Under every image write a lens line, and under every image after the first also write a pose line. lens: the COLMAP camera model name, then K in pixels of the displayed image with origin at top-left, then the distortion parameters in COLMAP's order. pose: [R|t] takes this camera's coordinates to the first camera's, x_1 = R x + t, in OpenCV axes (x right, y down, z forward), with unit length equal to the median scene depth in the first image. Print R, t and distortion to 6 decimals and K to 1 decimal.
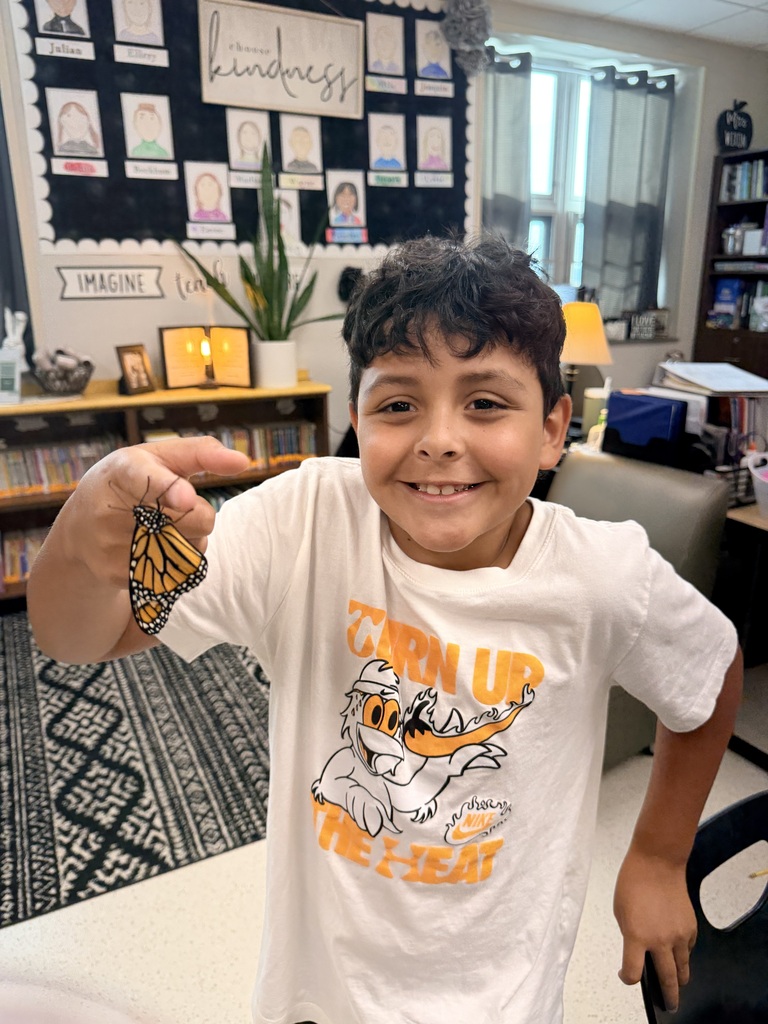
lens RADIAL K [[742.2, 0, 384.0], [0, 742.2, 512.0], [0, 0, 1]] dist [-0.021006, -0.002976]
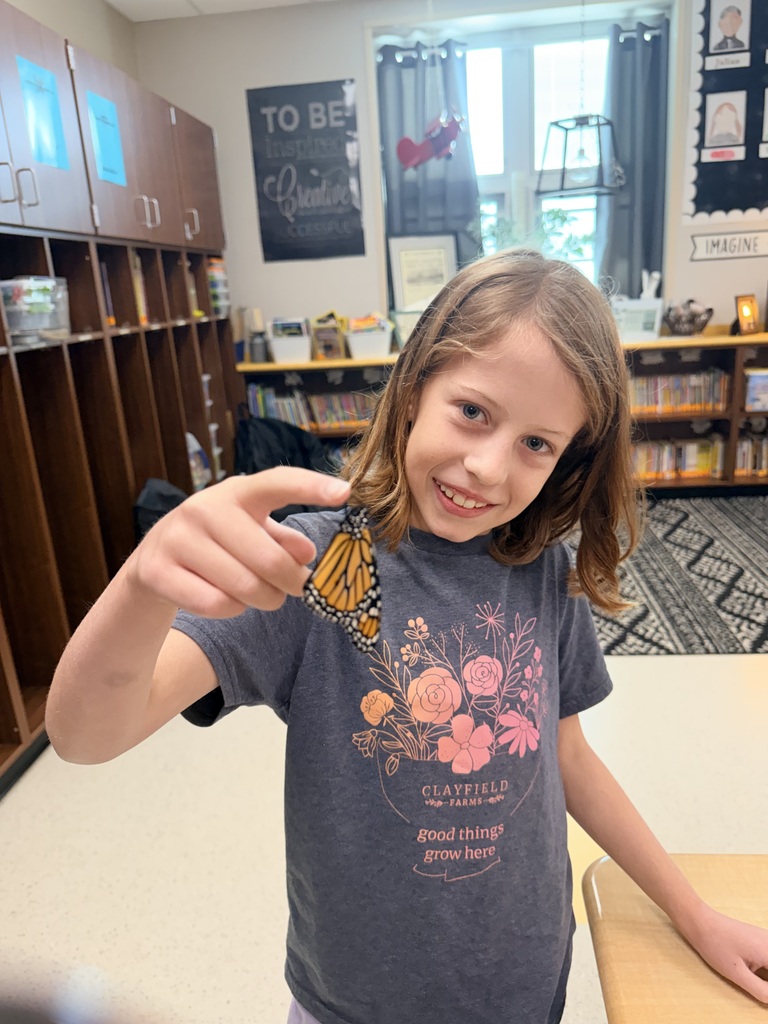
lens RADIAL K [[742.2, 0, 384.0], [0, 742.2, 512.0], [0, 0, 1]] dist [-0.021006, -0.002976]
pose [[0.841912, 0.111652, -0.527938, -0.167143], [-0.099805, 0.993699, 0.050993, 0.137296], [0.530305, 0.009759, 0.847751, -0.375030]]
